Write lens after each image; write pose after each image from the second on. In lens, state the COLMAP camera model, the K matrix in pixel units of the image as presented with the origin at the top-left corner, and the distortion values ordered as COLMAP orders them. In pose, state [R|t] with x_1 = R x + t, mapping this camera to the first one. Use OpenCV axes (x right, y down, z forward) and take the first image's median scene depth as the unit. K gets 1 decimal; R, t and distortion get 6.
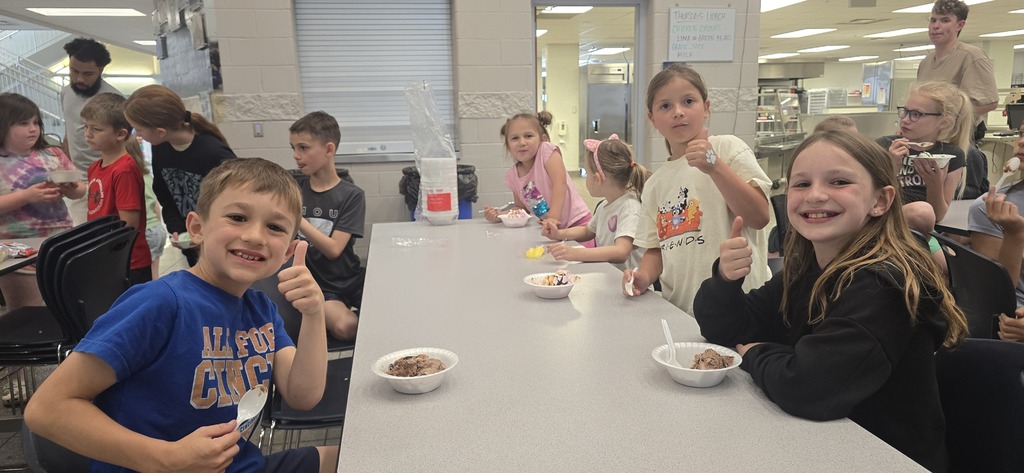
lens RADIAL K [[706.9, 0, 512.0], [0, 706.9, 236.5], [0, 0, 1]] dist [0.008177, -0.000665]
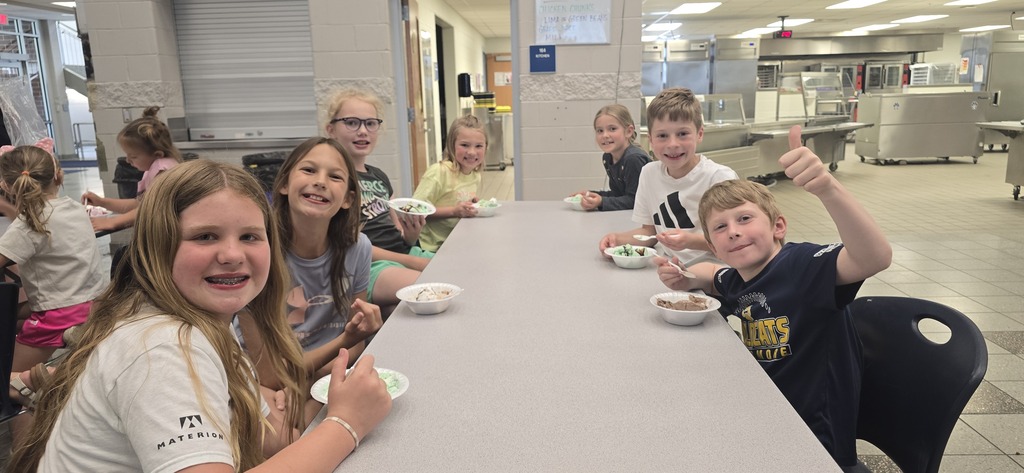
lens RADIAL K [[706.9, 0, 512.0], [0, 706.9, 236.5], [0, 0, 1]] dist [0.008177, -0.000665]
pose [[0.976270, 0.042548, -0.212337, 0.395135], [-0.035508, 0.998689, 0.036864, -0.026024], [0.213627, -0.028450, 0.976501, 0.067009]]
